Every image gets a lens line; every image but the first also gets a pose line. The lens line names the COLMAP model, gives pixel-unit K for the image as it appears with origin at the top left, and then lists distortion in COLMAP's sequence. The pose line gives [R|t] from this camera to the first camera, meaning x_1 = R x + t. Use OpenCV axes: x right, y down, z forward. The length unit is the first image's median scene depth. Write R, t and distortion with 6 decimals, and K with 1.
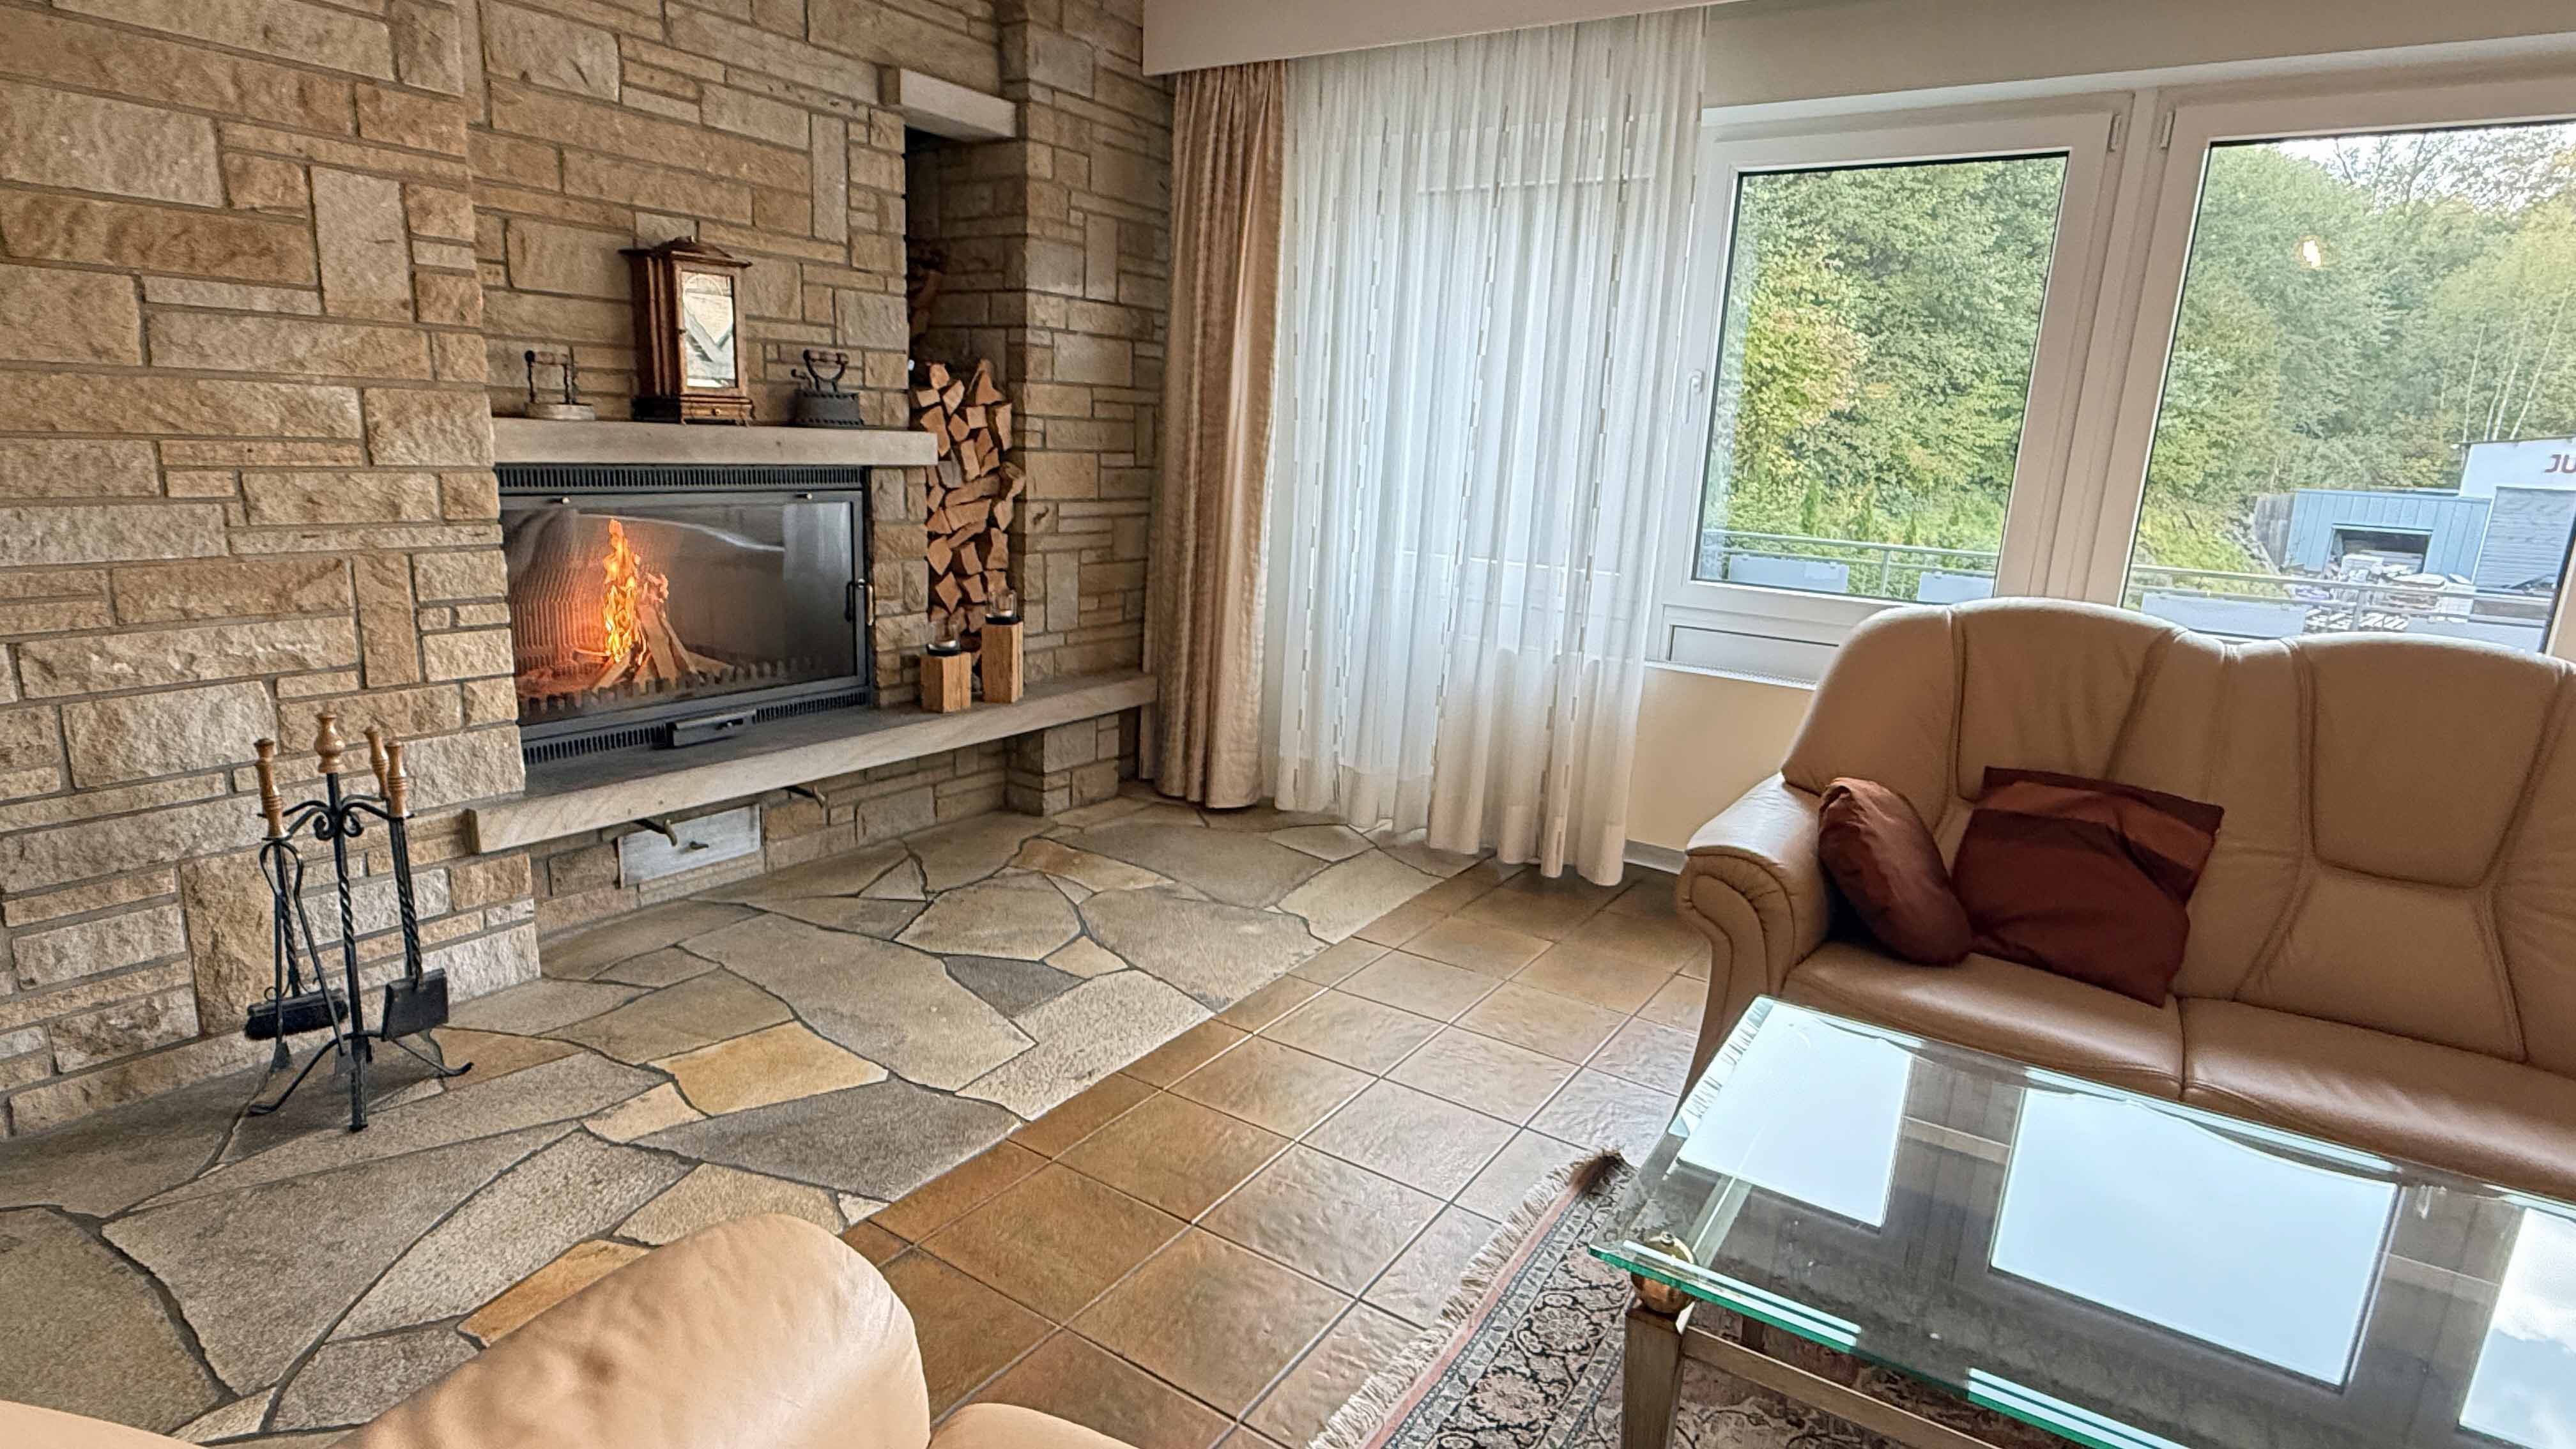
lens RADIAL K [[1307.9, 0, 1282.8], [0, 1307.9, 729.3], [0, 0, 1]] dist [-0.000029, 0.000177]
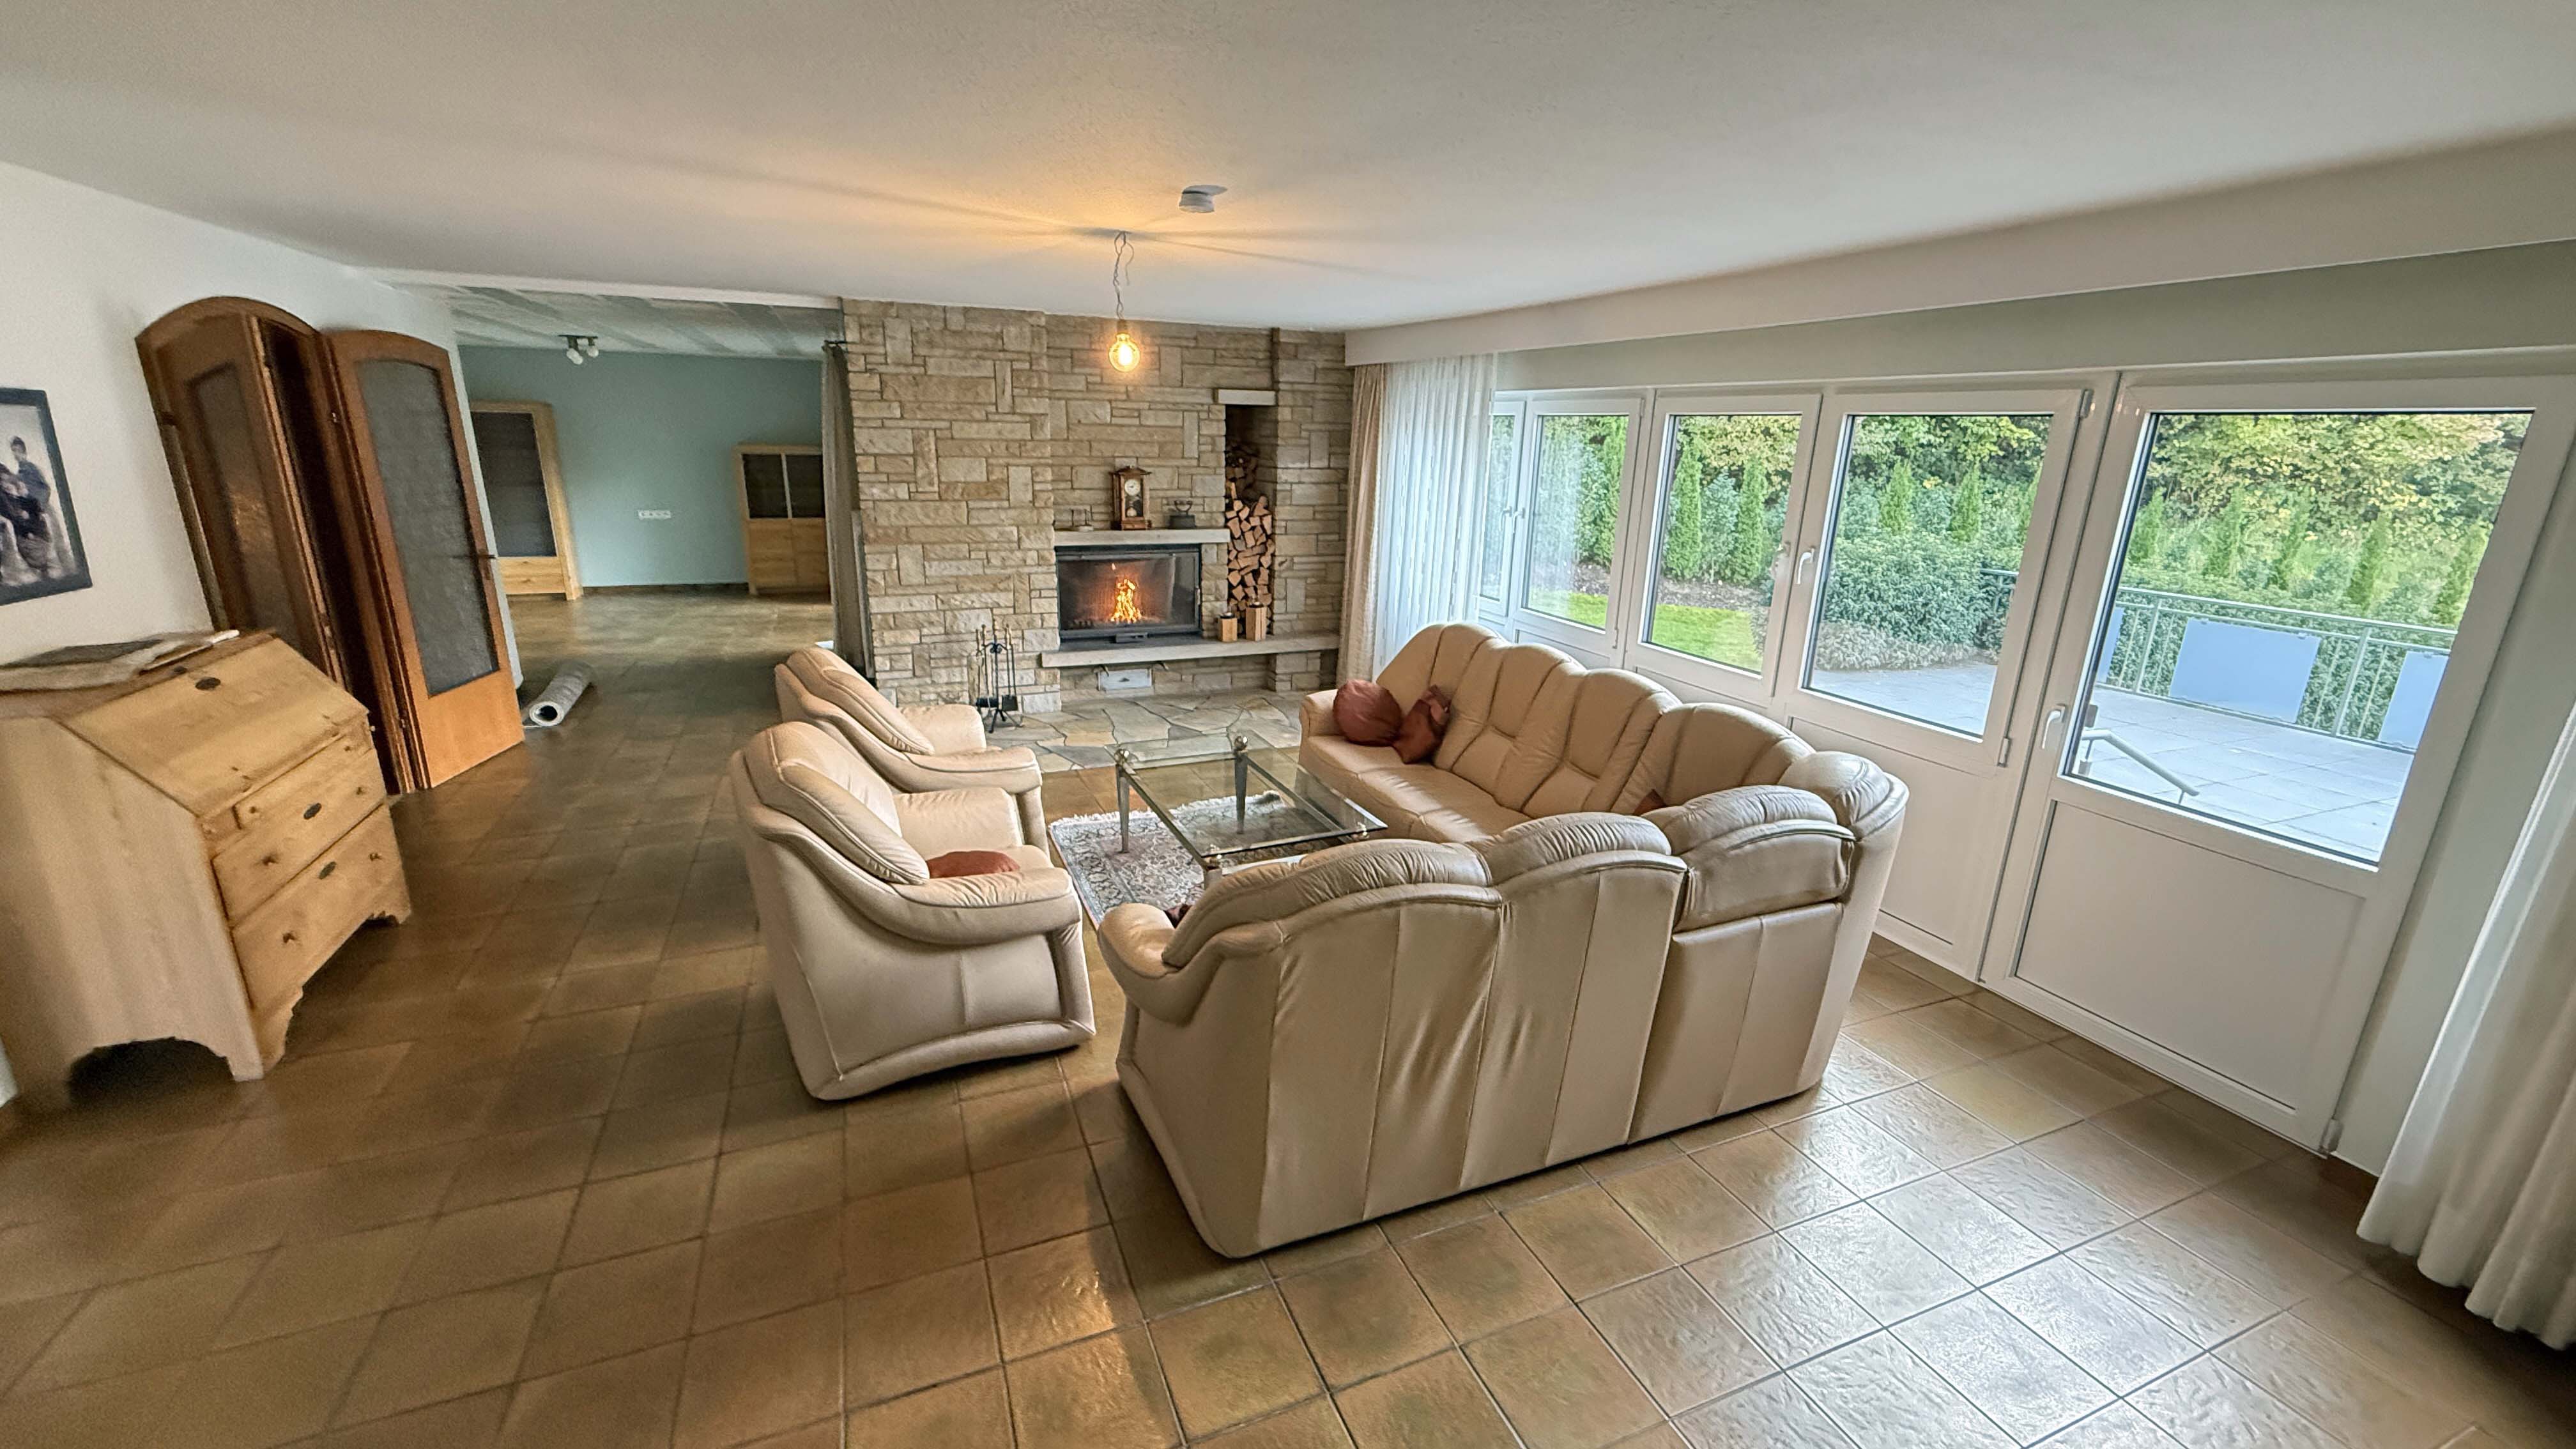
lens RADIAL K [[1037.1, 0, 1286.4], [0, 1037.1, 730.1], [0, 0, 1]] dist [-0.000491, 0.000006]
pose [[0.828014, 0.128152, -0.545866, 0.950597], [-0.107648, 0.991754, 0.069543, 0.004466], [0.550277, 0.001178, 0.834982, -0.591716]]
